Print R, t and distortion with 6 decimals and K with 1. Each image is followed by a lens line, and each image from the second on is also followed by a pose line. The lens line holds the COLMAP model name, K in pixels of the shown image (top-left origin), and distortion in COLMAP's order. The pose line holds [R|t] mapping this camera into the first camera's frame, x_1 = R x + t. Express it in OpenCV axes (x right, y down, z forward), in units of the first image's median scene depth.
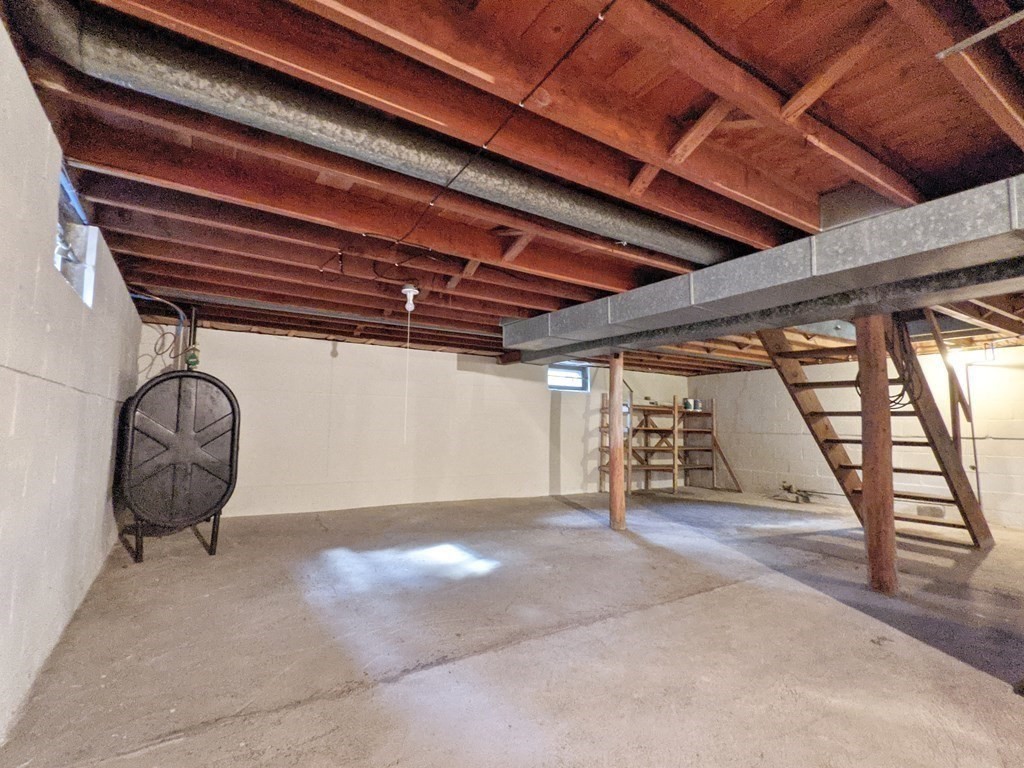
lens RADIAL K [[495.6, 0, 509.1], [0, 495.6, 386.6], [0, 0, 1]] dist [0.002348, 0.001579]
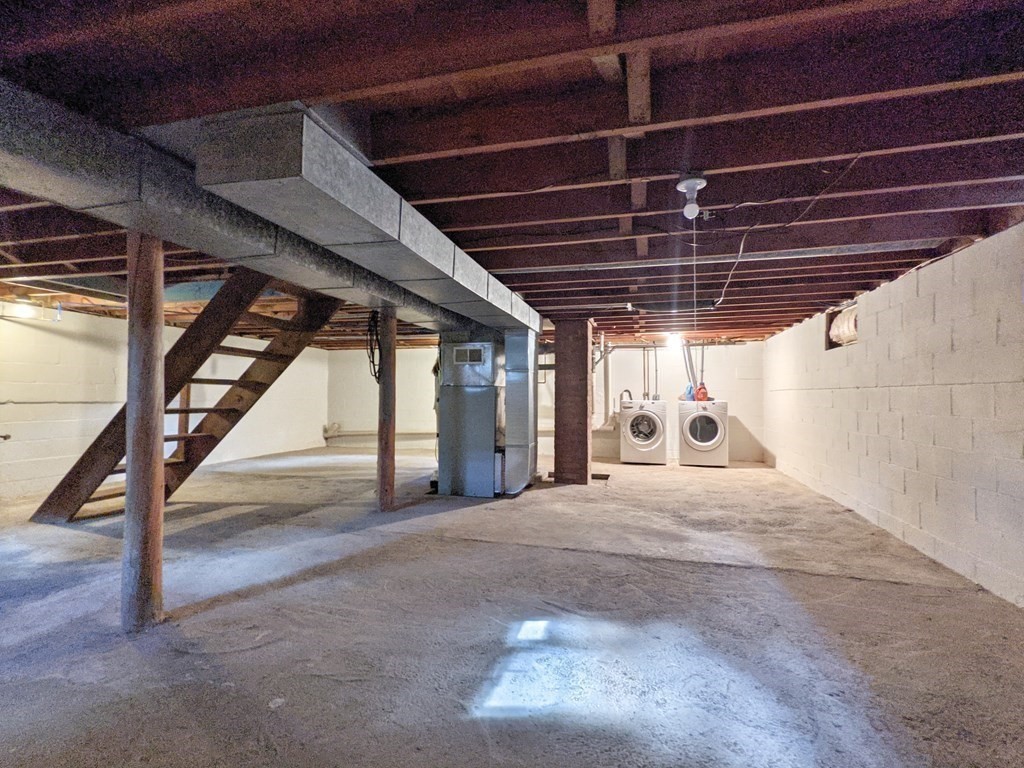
lens RADIAL K [[495.6, 0, 509.1], [0, 495.6, 386.6], [0, 0, 1]] dist [0.002348, 0.001579]
pose [[-0.680403, -0.002992, 0.732832, -0.455791], [-0.079777, 0.994351, -0.070009, 0.101578], [-0.728483, -0.106098, -0.676798, 1.448192]]
